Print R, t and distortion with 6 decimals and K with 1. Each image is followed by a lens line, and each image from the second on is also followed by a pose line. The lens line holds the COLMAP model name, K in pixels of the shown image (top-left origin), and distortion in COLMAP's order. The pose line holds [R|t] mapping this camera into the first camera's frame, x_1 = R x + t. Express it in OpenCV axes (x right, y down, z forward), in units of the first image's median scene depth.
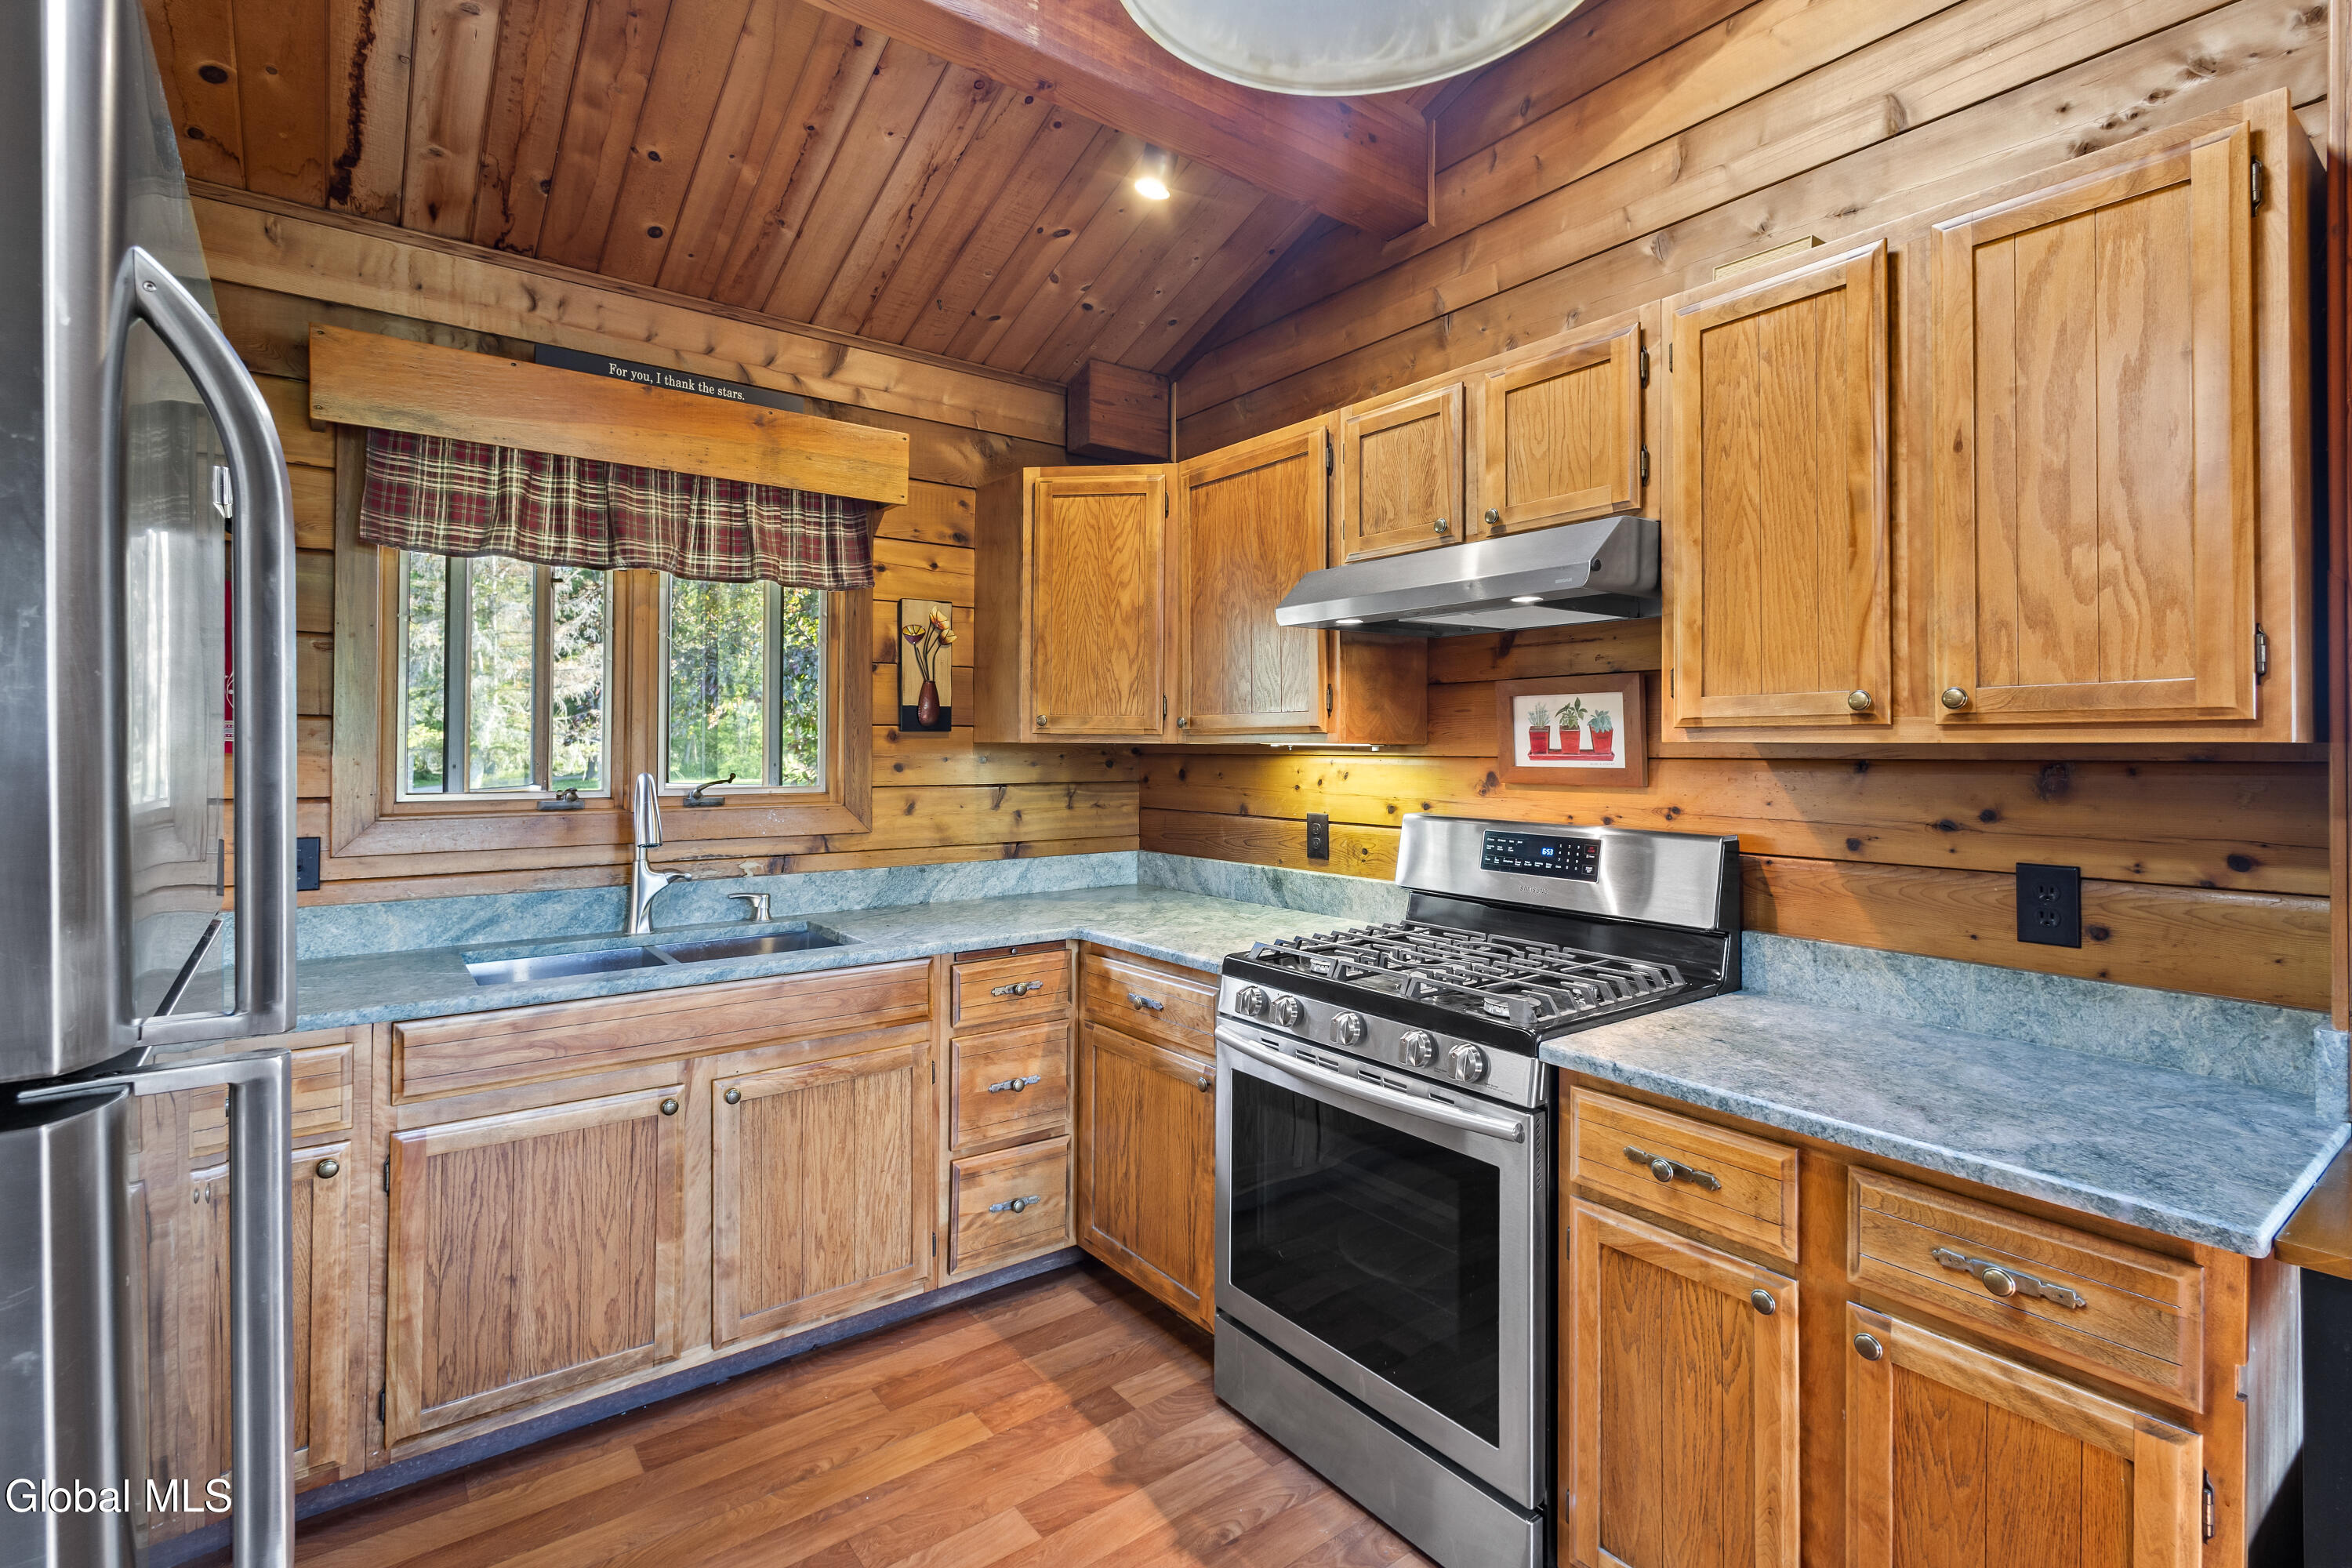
lens RADIAL K [[1110.7, 0, 1179.8], [0, 1110.7, 729.0], [0, 0, 1]] dist [0.013826, -0.000142]
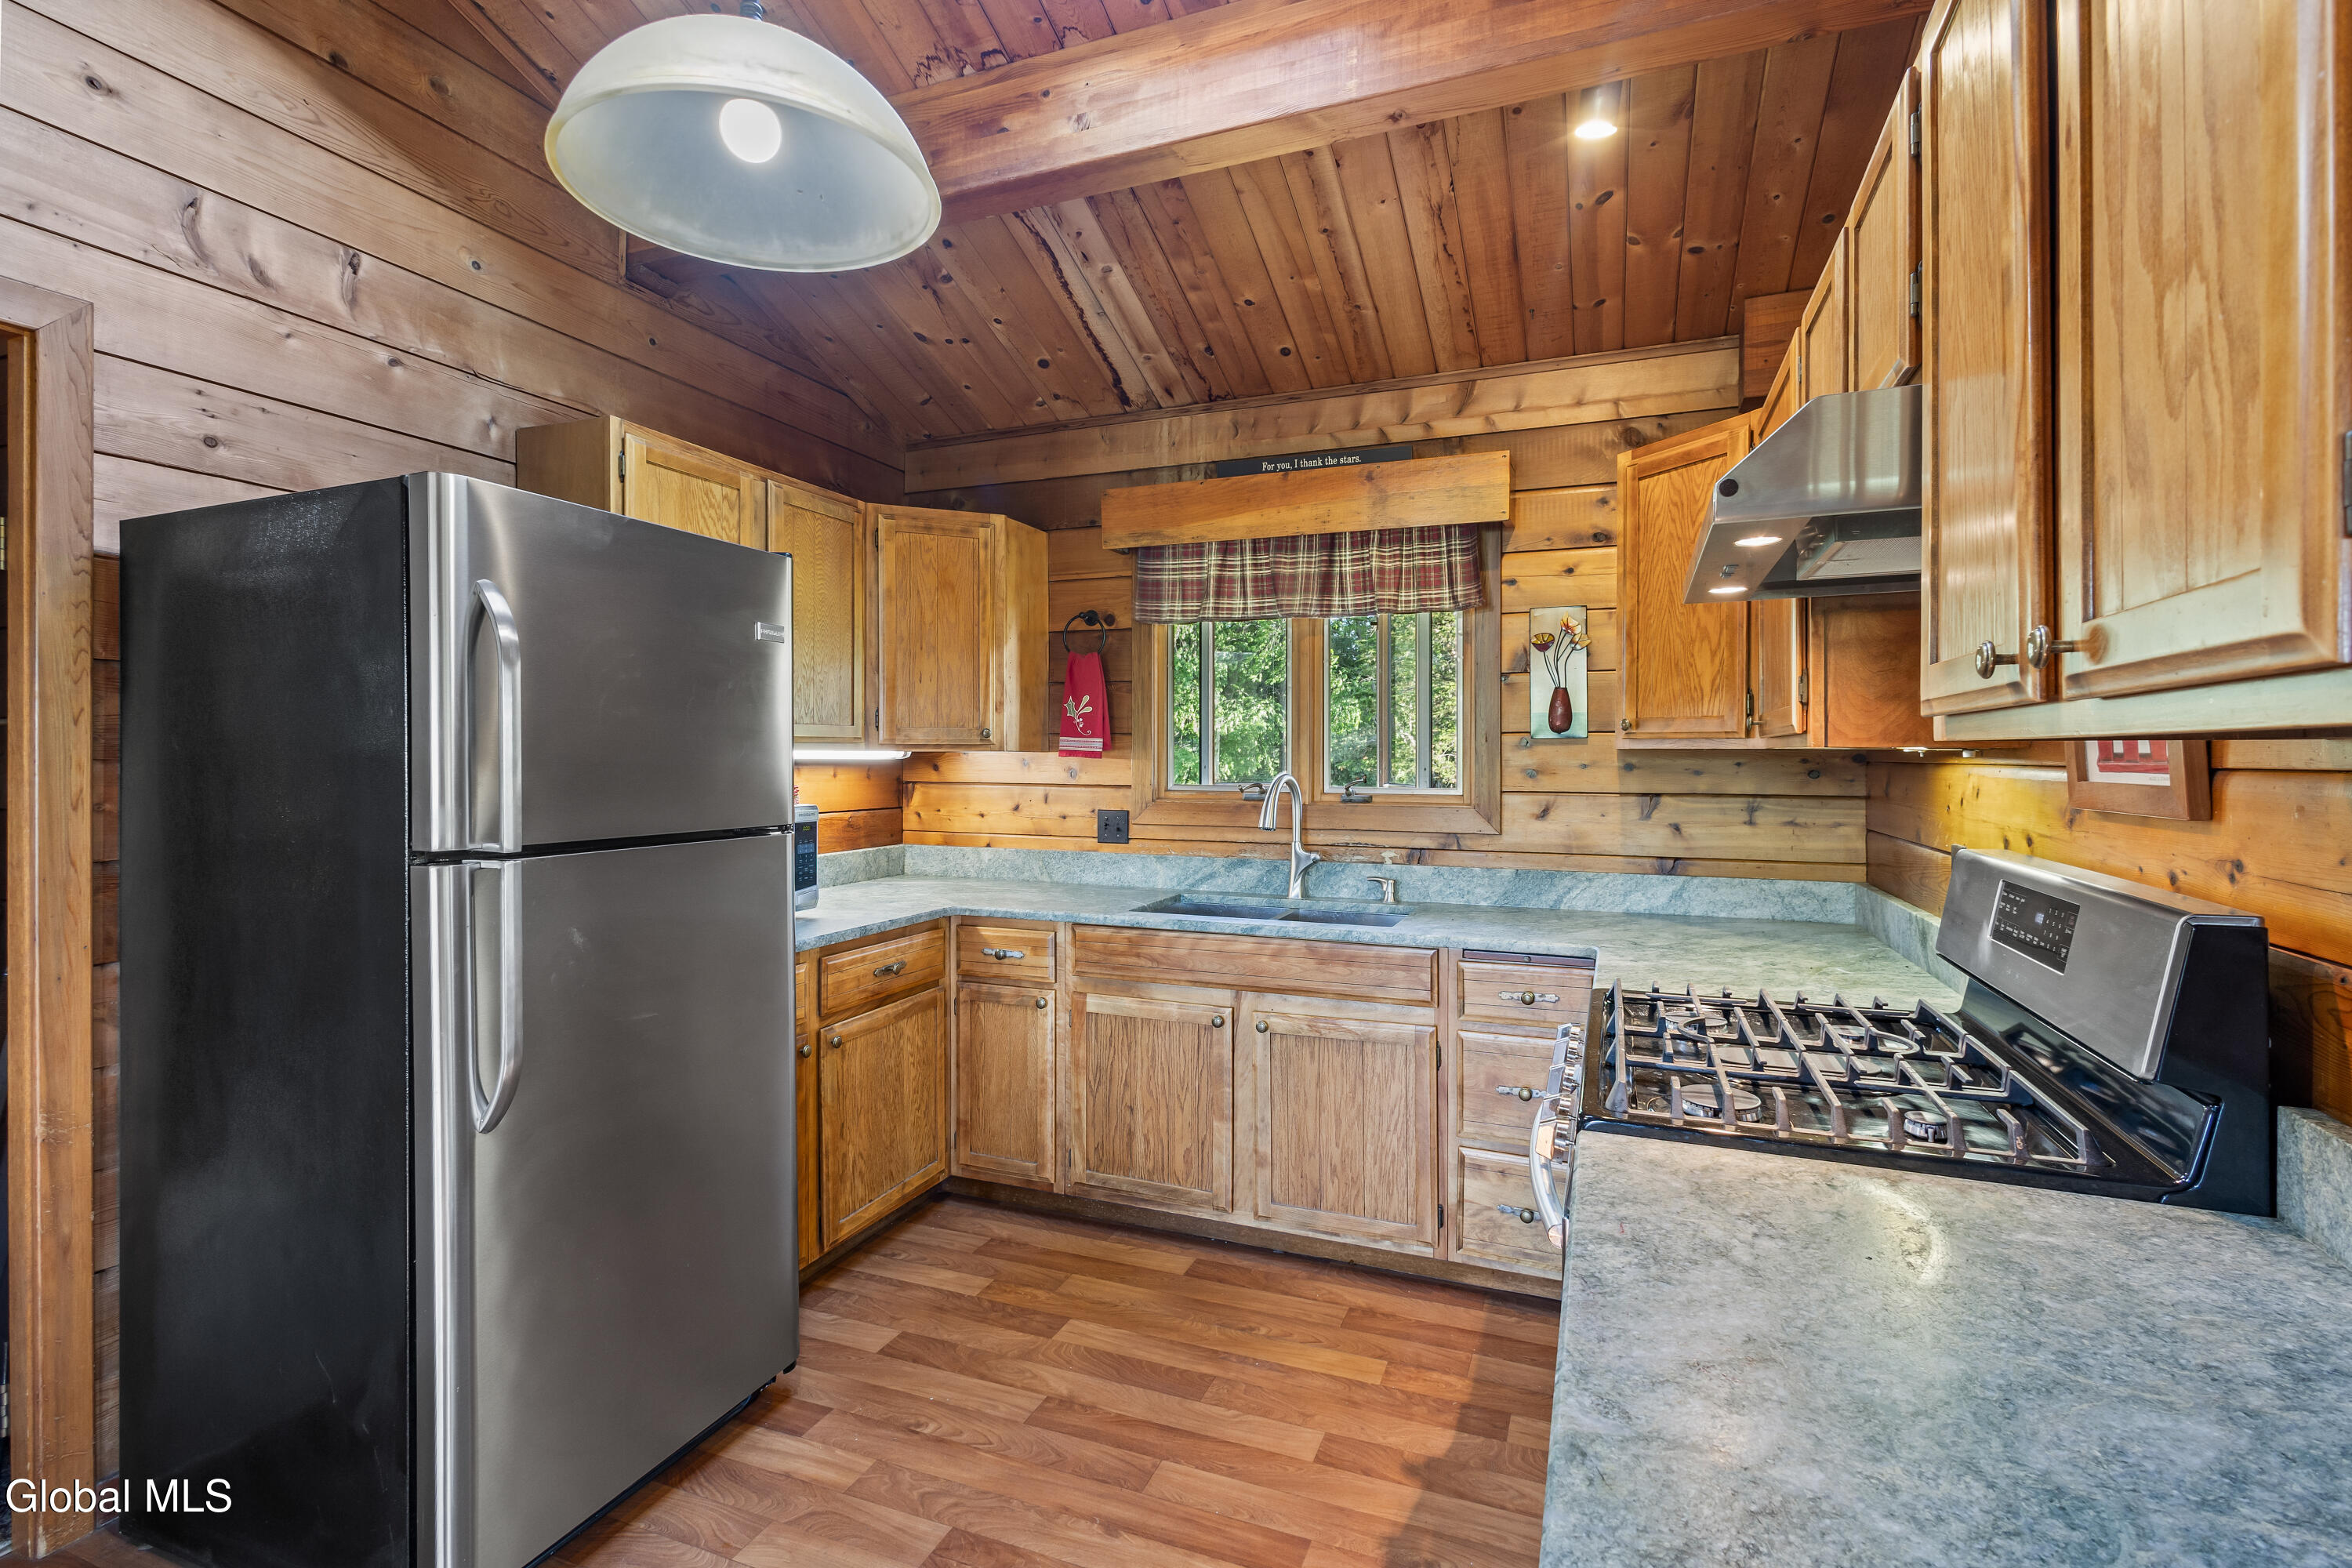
lens RADIAL K [[1095.0, 0, 1173.3], [0, 1095.0, 752.5], [0, 0, 1]] dist [0.014639, -0.000958]
pose [[0.511128, -0.002742, -0.859500, 0.547713], [0.013241, 0.999901, 0.004684, 0.007329], [0.859403, -0.013775, 0.511114, 0.241209]]
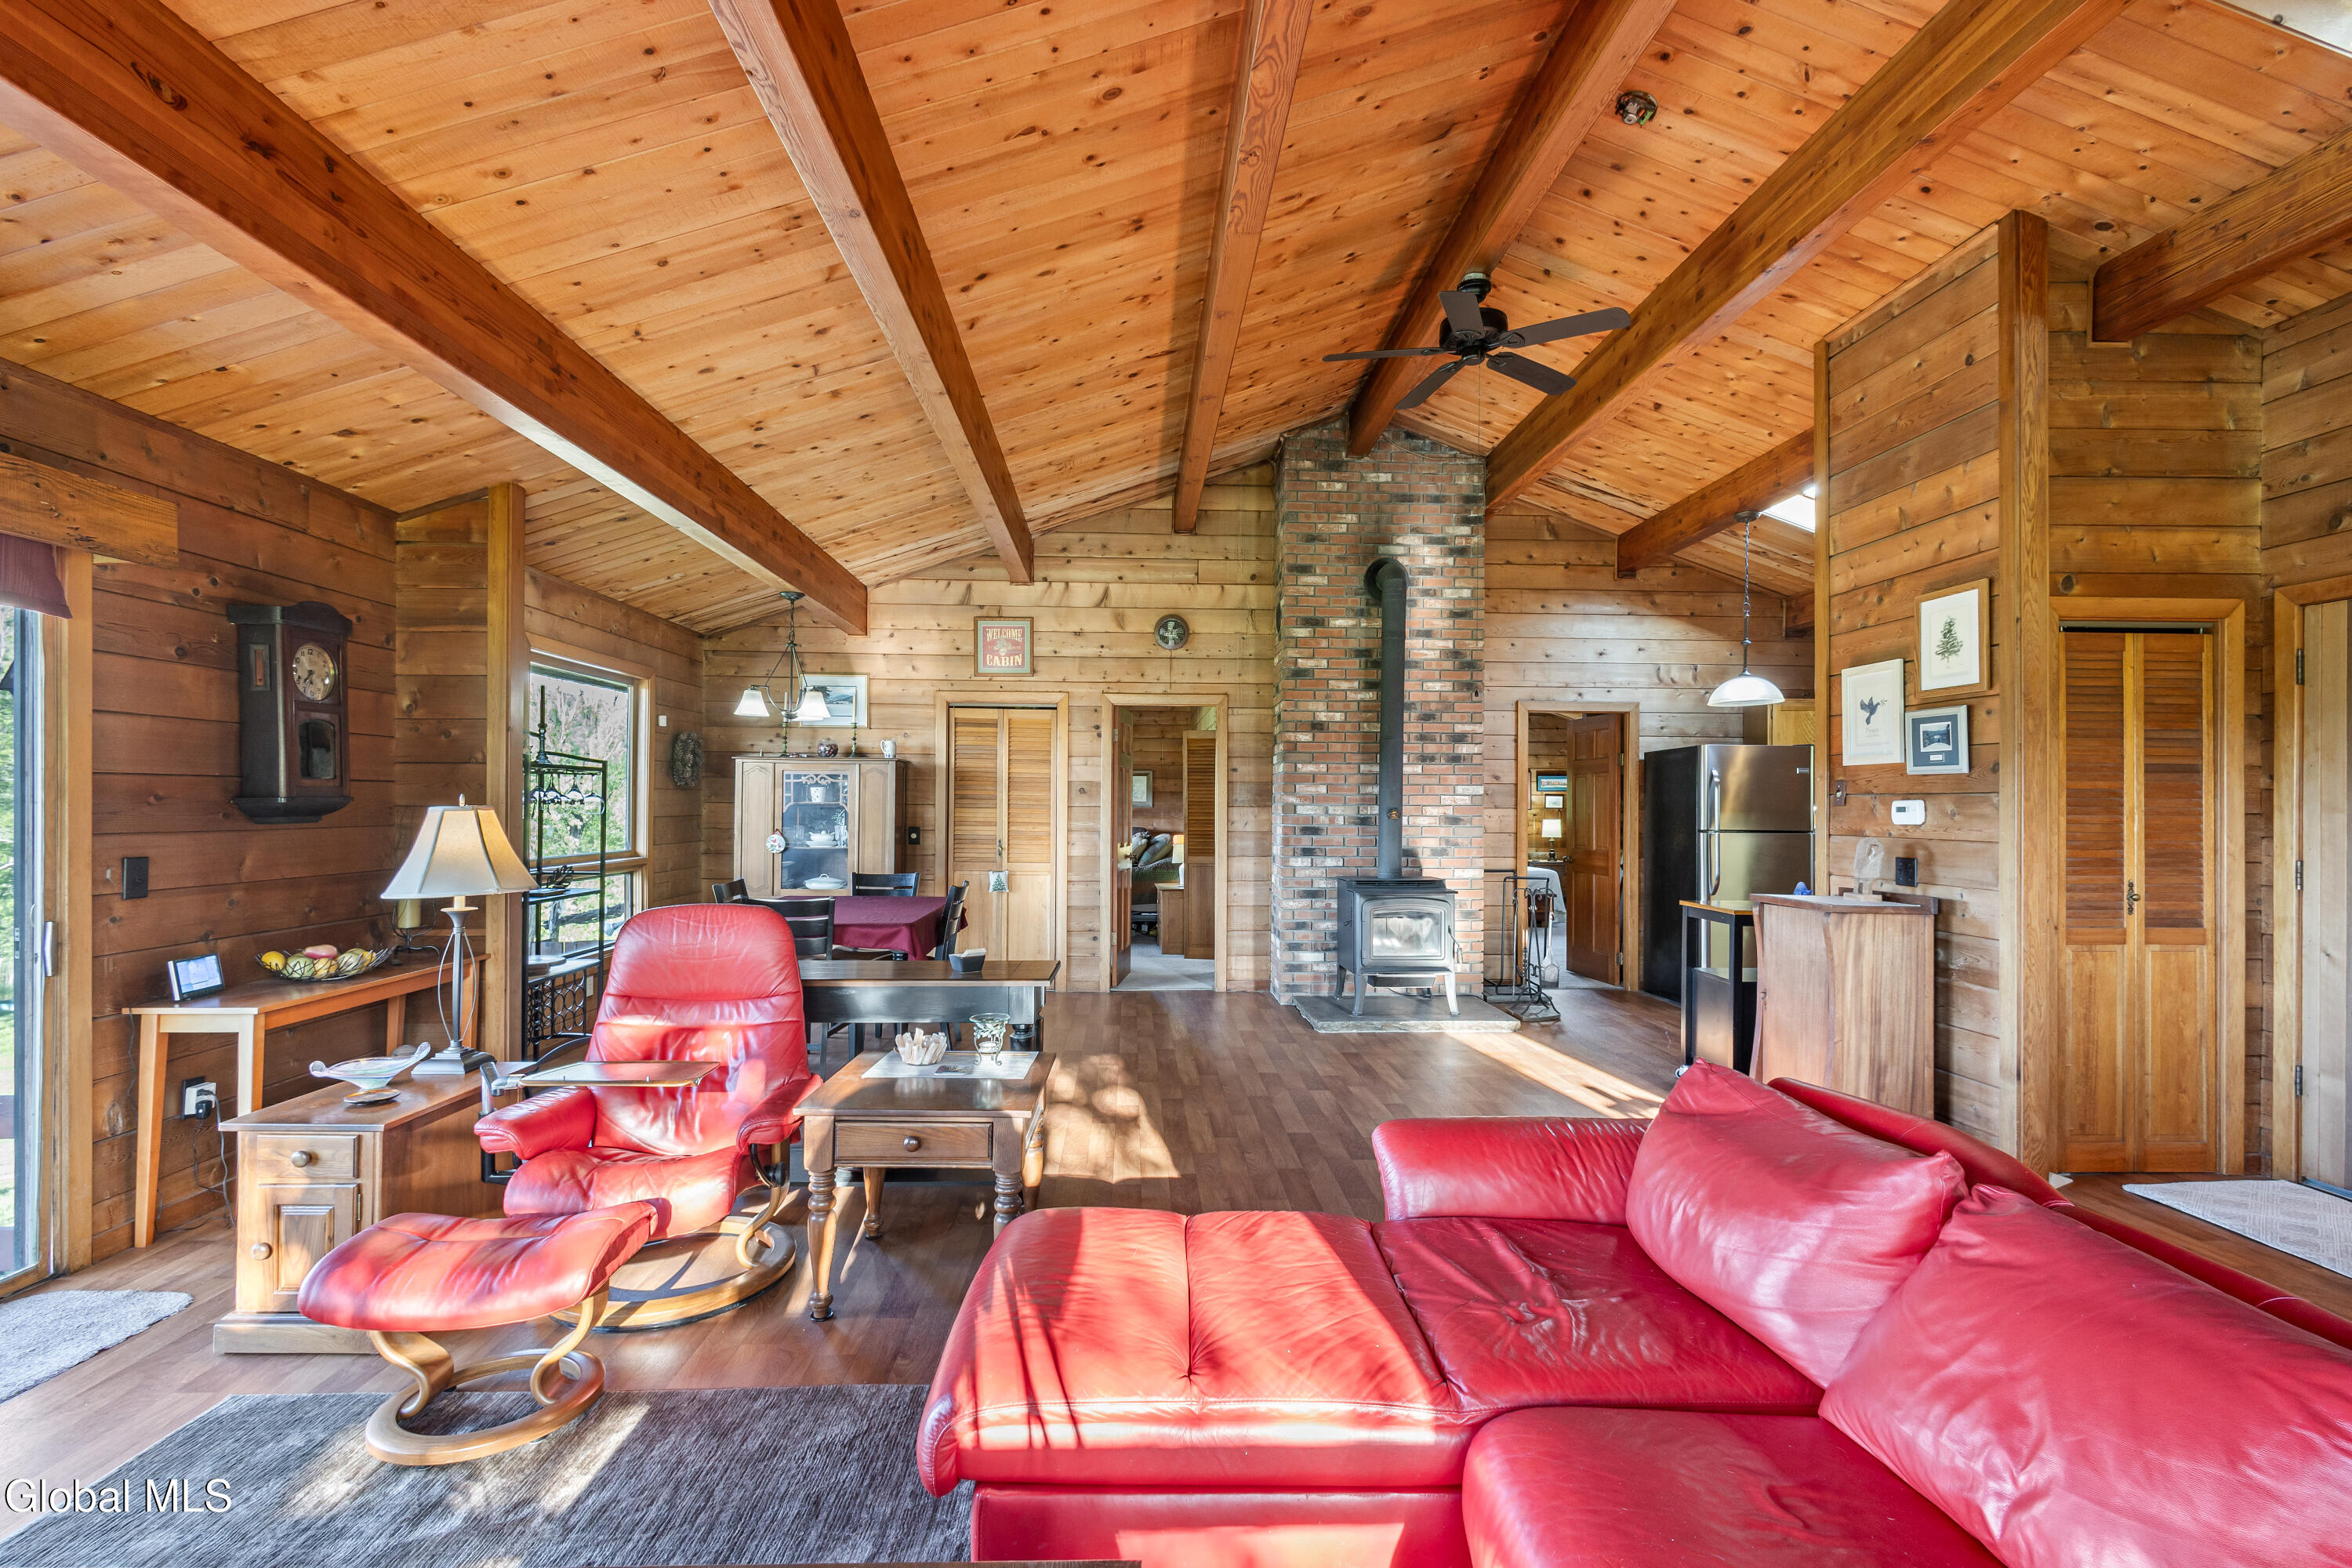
lens RADIAL K [[1117.1, 0, 1176.0], [0, 1117.1, 784.0], [0, 0, 1]] dist [0.000492, -0.000036]
pose [[-0.578699, -0.009124, -0.815490, 2.895146], [0.004192, 0.999891, -0.014162, -0.024080], [0.815530, -0.011614, -0.578598, 0.765615]]
